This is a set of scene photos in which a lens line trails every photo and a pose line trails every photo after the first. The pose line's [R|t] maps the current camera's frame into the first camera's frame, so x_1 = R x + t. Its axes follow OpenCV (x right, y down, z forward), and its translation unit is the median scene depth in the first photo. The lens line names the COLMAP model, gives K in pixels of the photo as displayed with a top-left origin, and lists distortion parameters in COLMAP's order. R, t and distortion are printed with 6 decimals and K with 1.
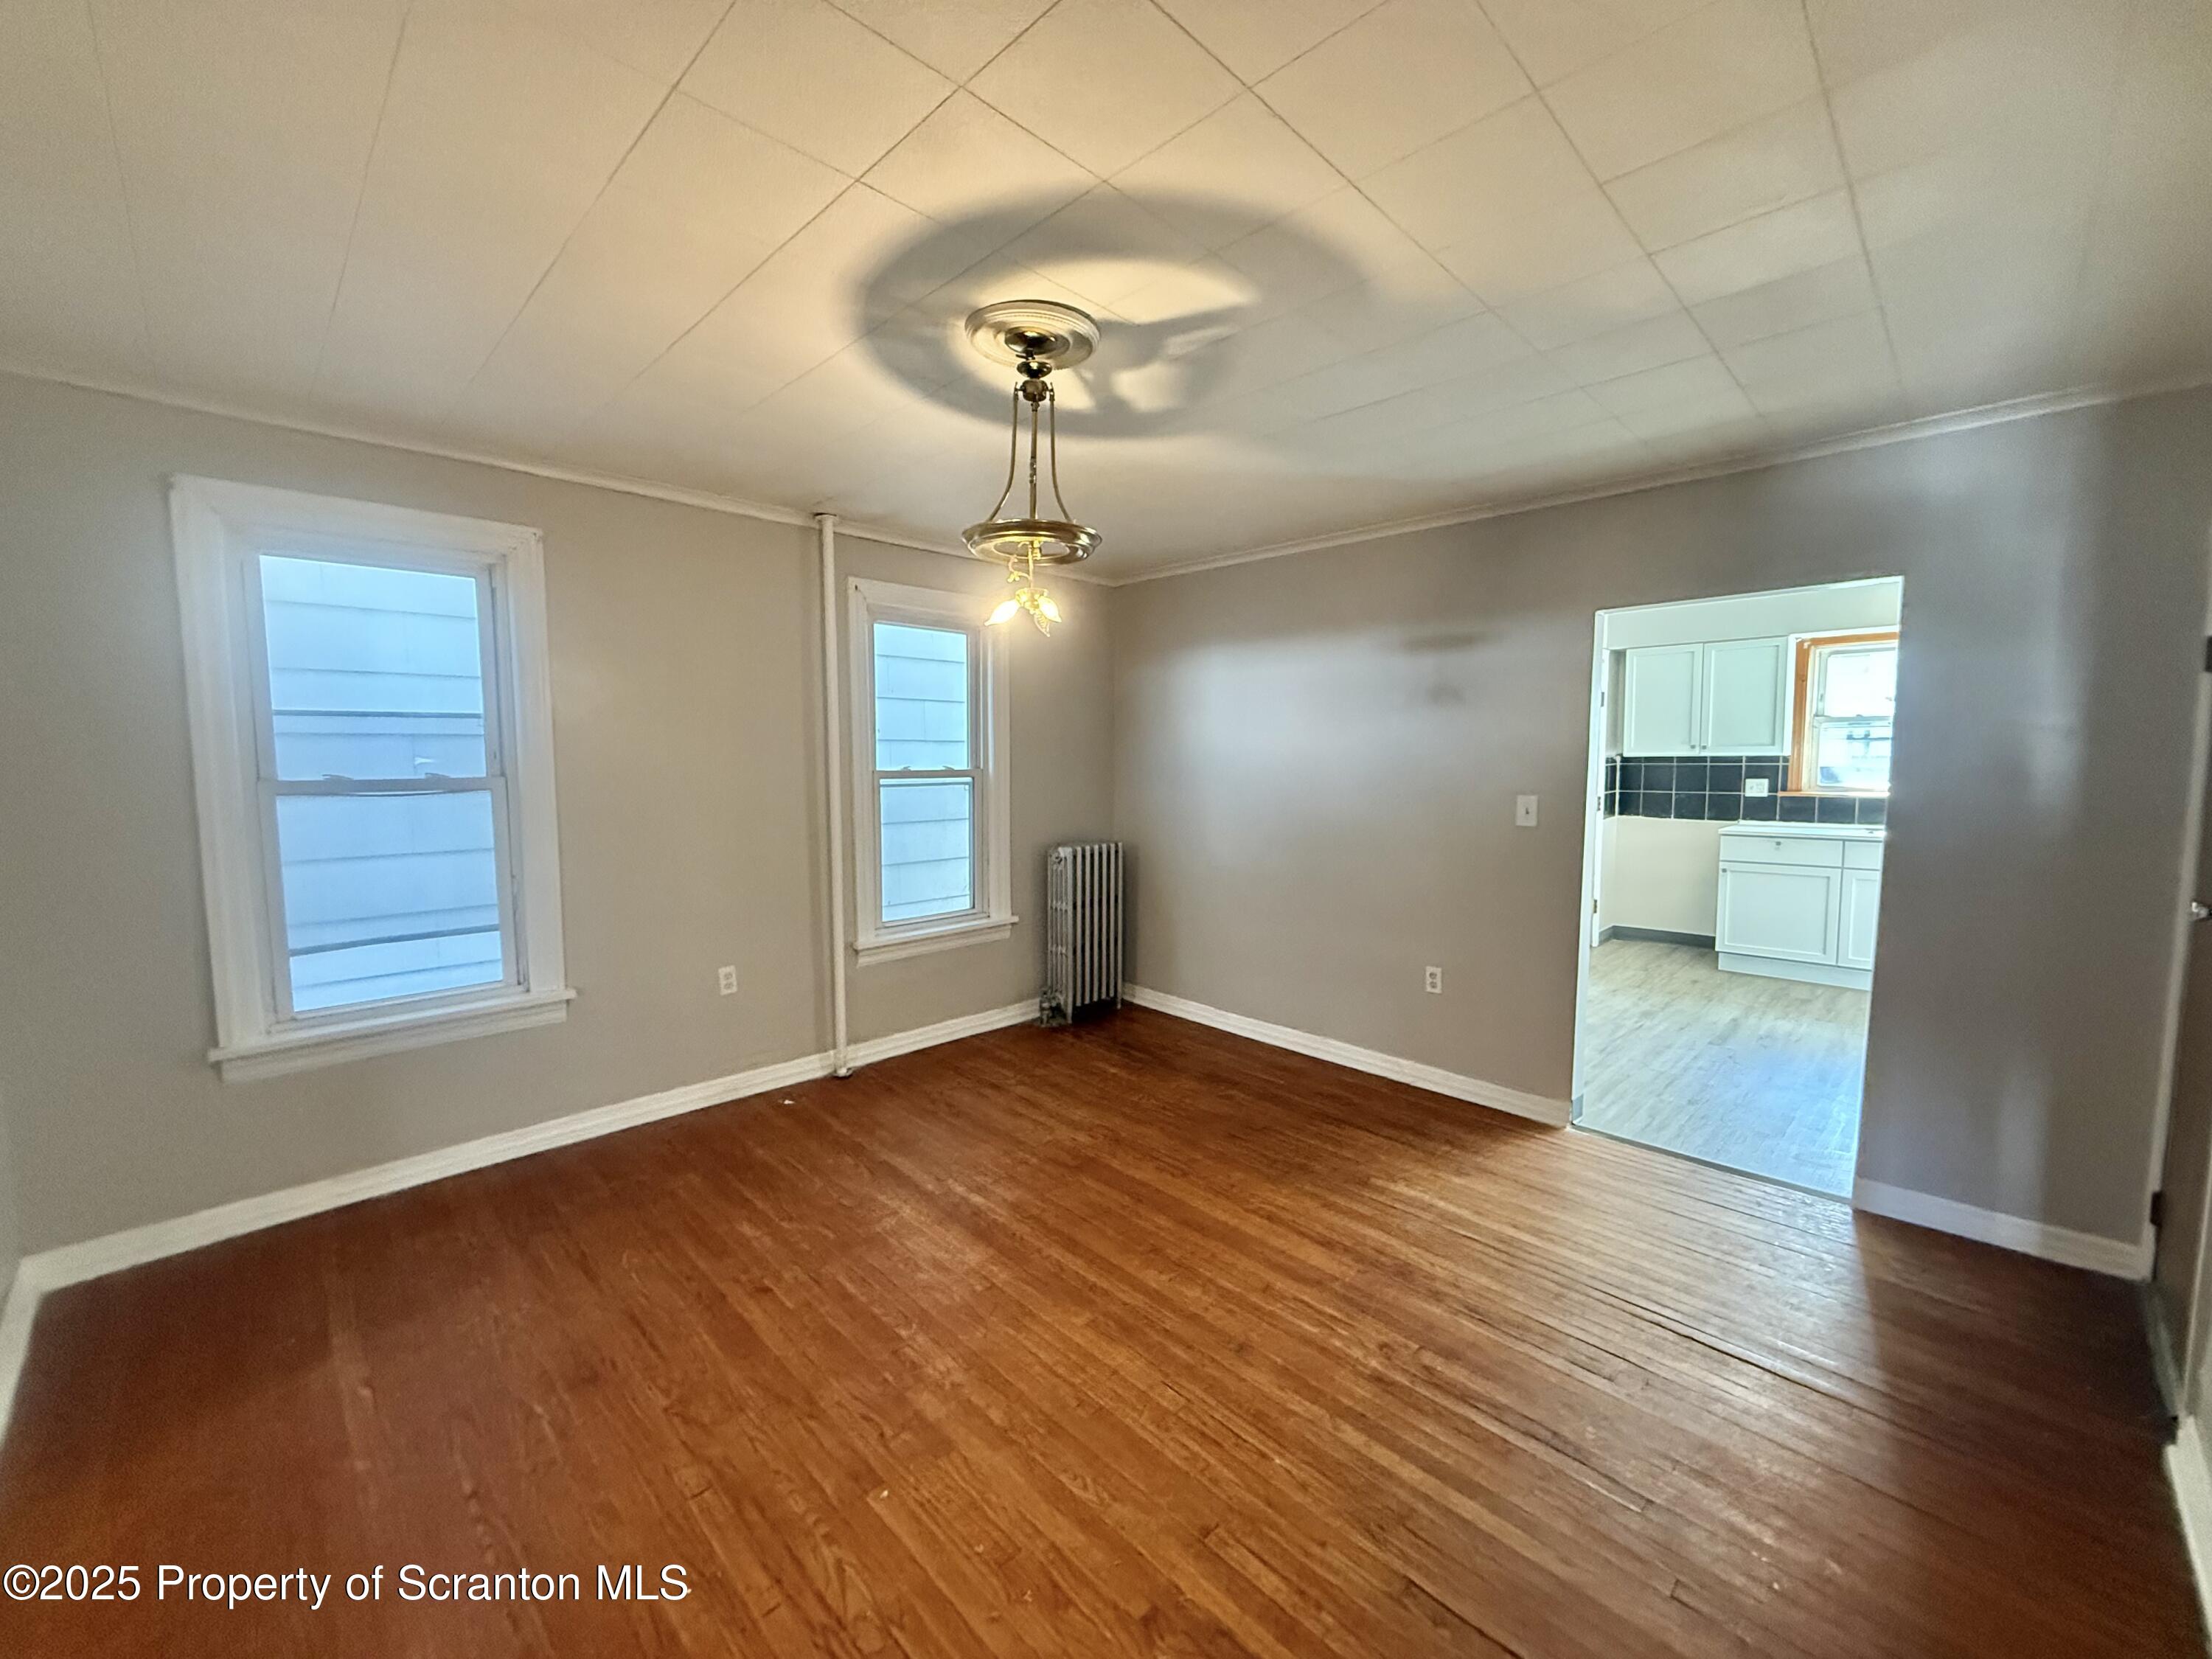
lens RADIAL K [[878.0, 0, 1096.4], [0, 878.0, 825.3], [0, 0, 1]] dist [-0.000184, -0.000356]
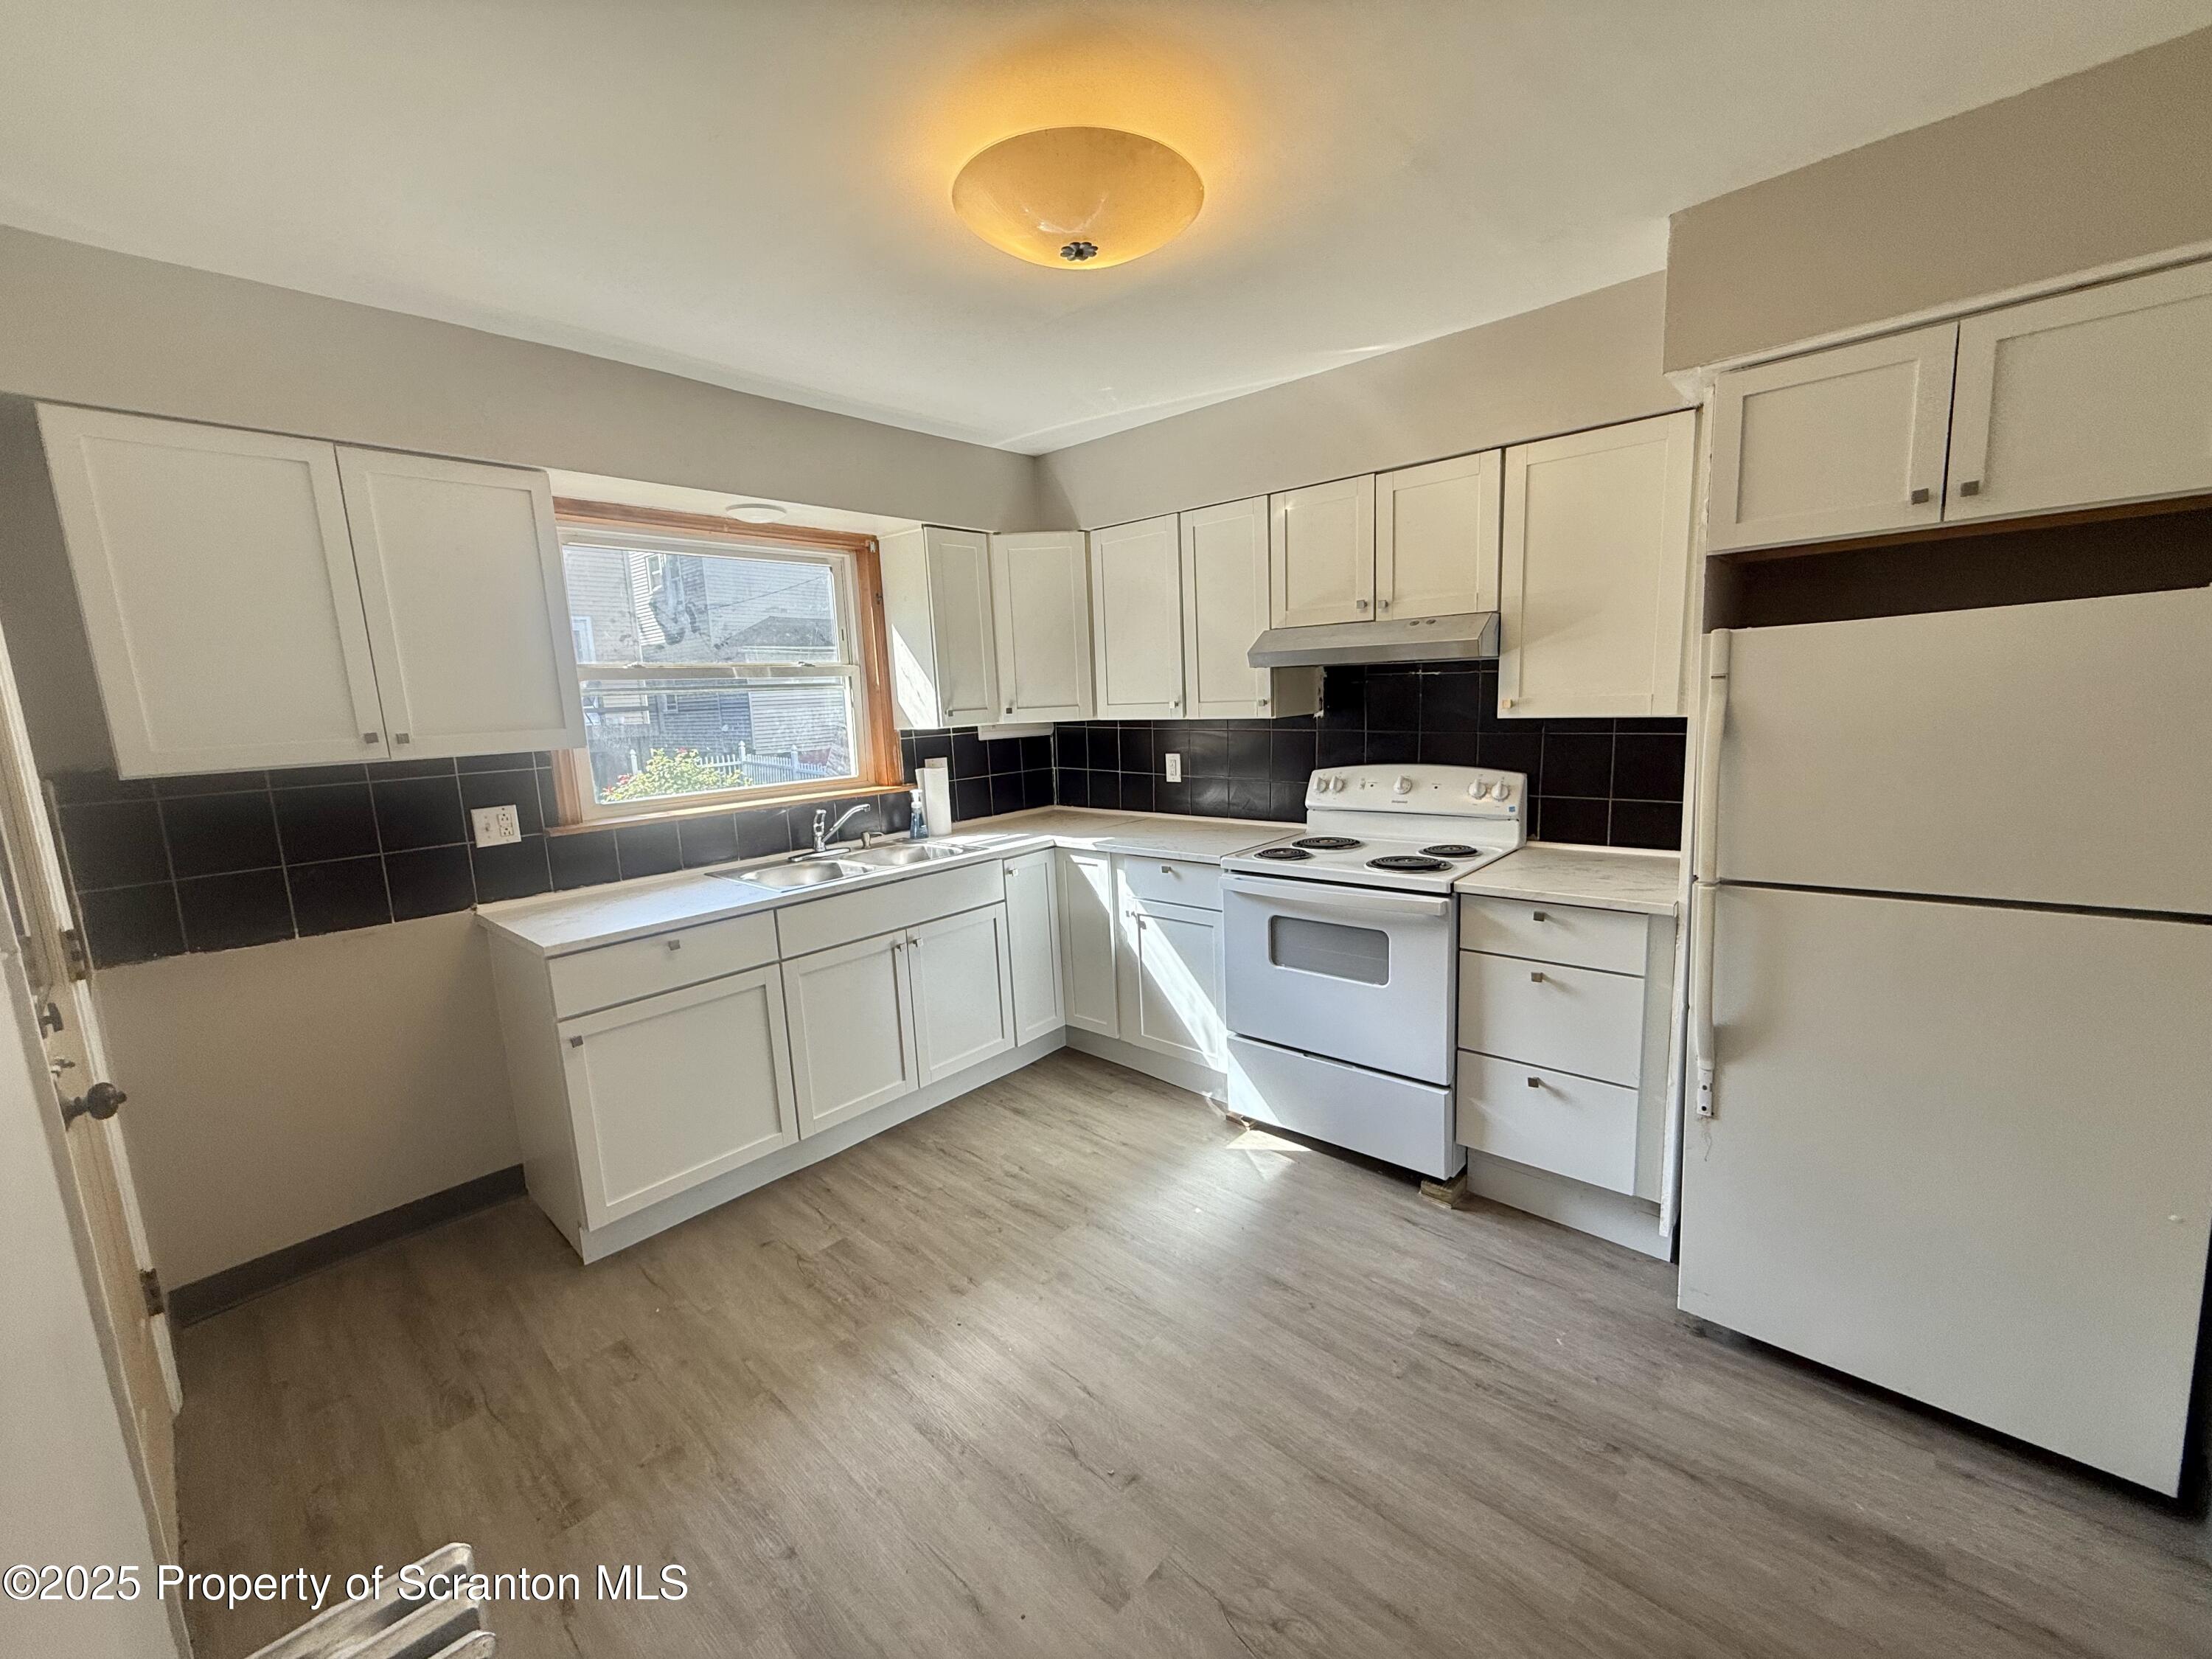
lens RADIAL K [[878.0, 0, 1095.7], [0, 878.0, 833.5], [0, 0, 1]] dist [-0.000184, -0.000356]
pose [[-0.054103, -0.143033, 0.988238, 0.303063], [0.128984, 0.980395, 0.148959, -0.066621], [-0.990170, 0.135526, -0.034593, 0.723387]]
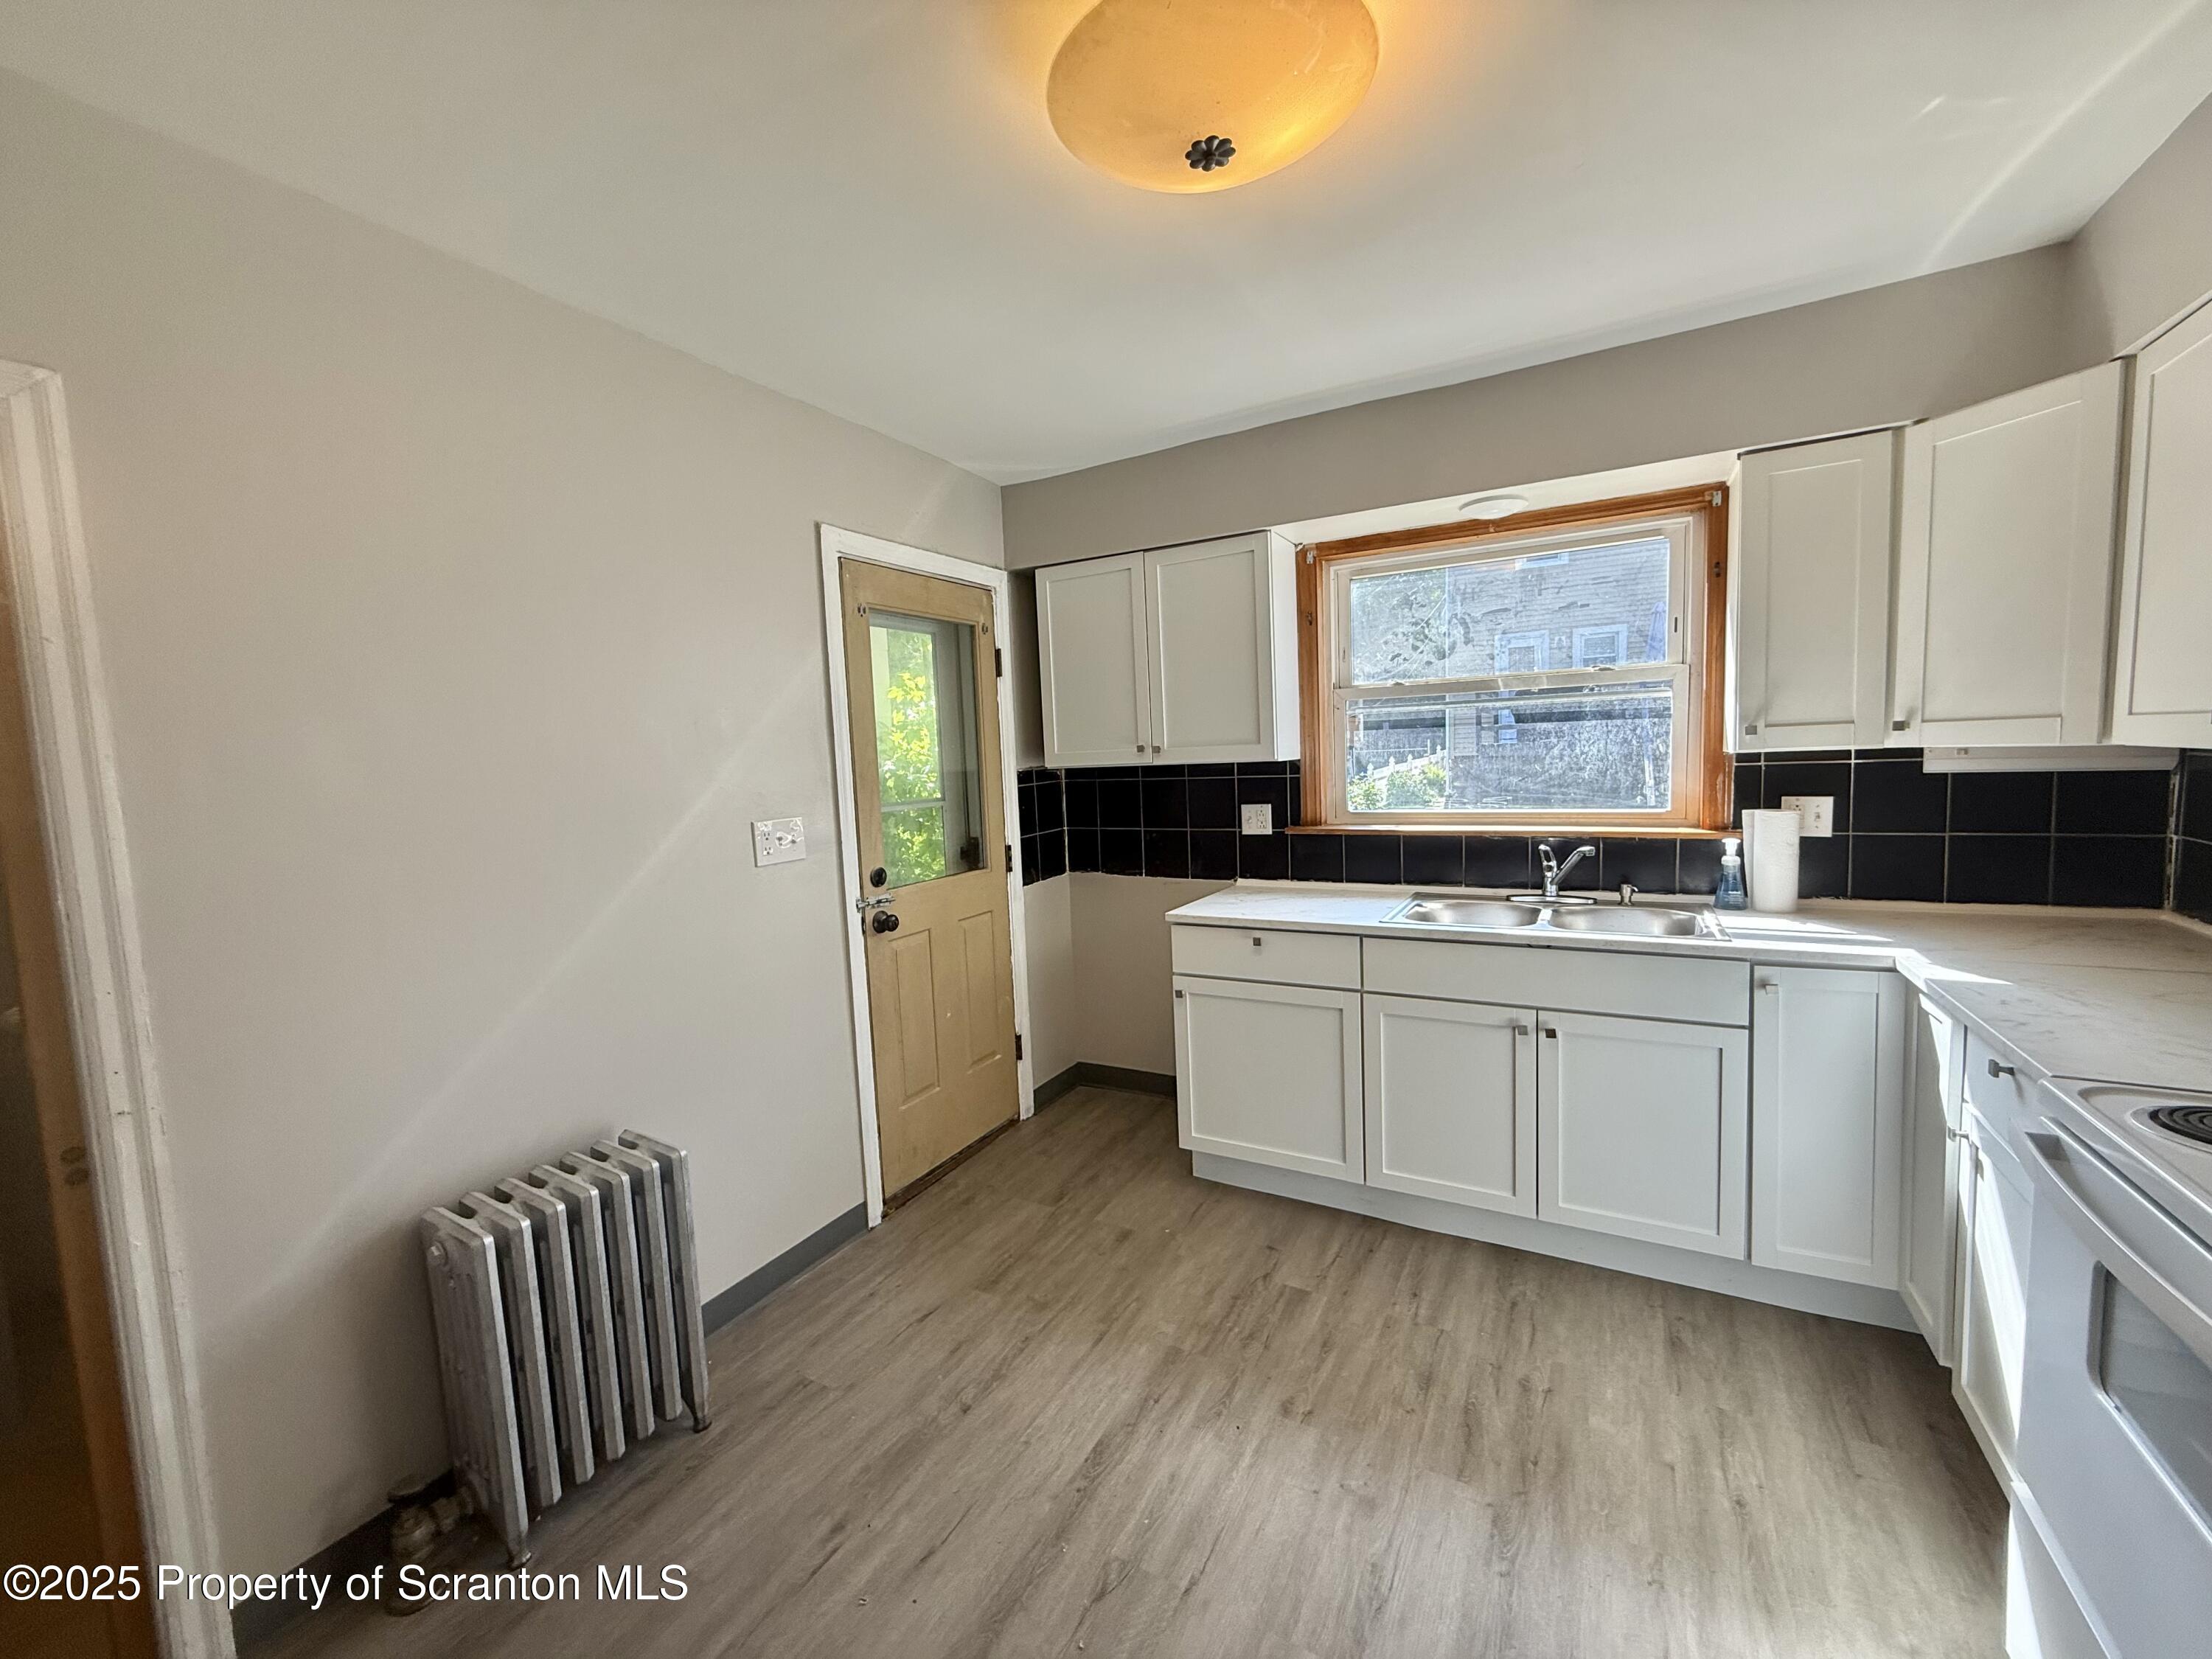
lens RADIAL K [[878.0, 0, 1099.0], [0, 878.0, 833.9], [0, 0, 1]] dist [-0.000184, -0.000356]
pose [[0.960499, -0.054875, 0.272821, 0.508577], [0.054712, 0.998468, 0.008210, -0.044140], [-0.272854, 0.007041, 0.962030, 0.498493]]
